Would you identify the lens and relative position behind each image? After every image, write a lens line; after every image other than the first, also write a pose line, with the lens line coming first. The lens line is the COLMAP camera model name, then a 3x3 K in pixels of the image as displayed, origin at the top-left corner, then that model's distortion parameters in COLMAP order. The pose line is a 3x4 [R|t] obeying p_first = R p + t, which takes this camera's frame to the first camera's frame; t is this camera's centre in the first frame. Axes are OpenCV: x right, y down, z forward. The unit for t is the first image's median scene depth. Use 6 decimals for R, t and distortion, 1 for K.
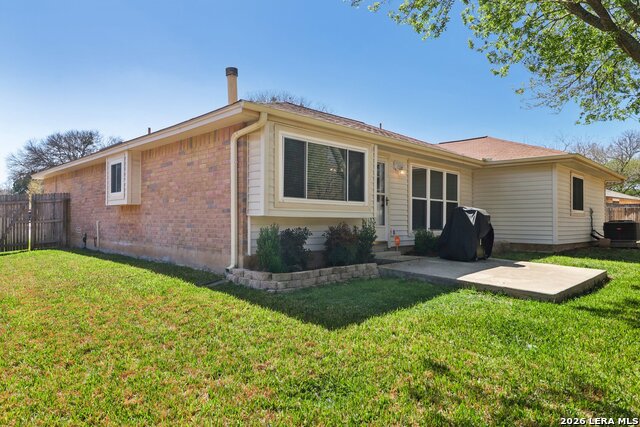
lens RADIAL K [[401.4, 0, 319.5], [0, 401.4, 206.8], [0, 0, 1]] dist [0.018797, -0.002650]
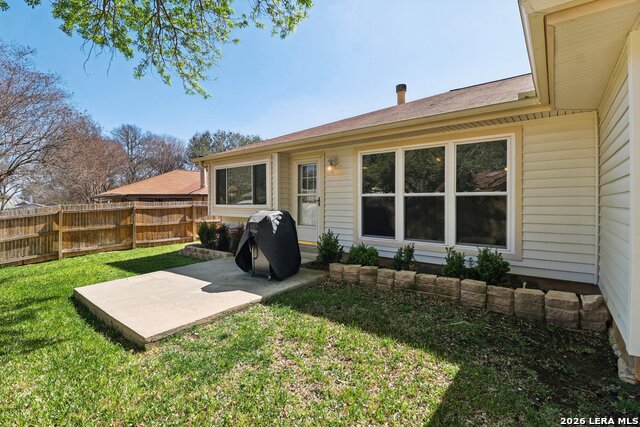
lens RADIAL K [[298.4, 0, 315.2], [0, 298.4, 208.3], [0, 0, 1]] dist [0.000380, -0.014944]
pose [[0.106915, 0.004582, -0.994258, 1.003825], [0.030316, 0.999509, 0.007866, -0.001959], [0.993806, -0.030983, 0.106724, 1.032542]]
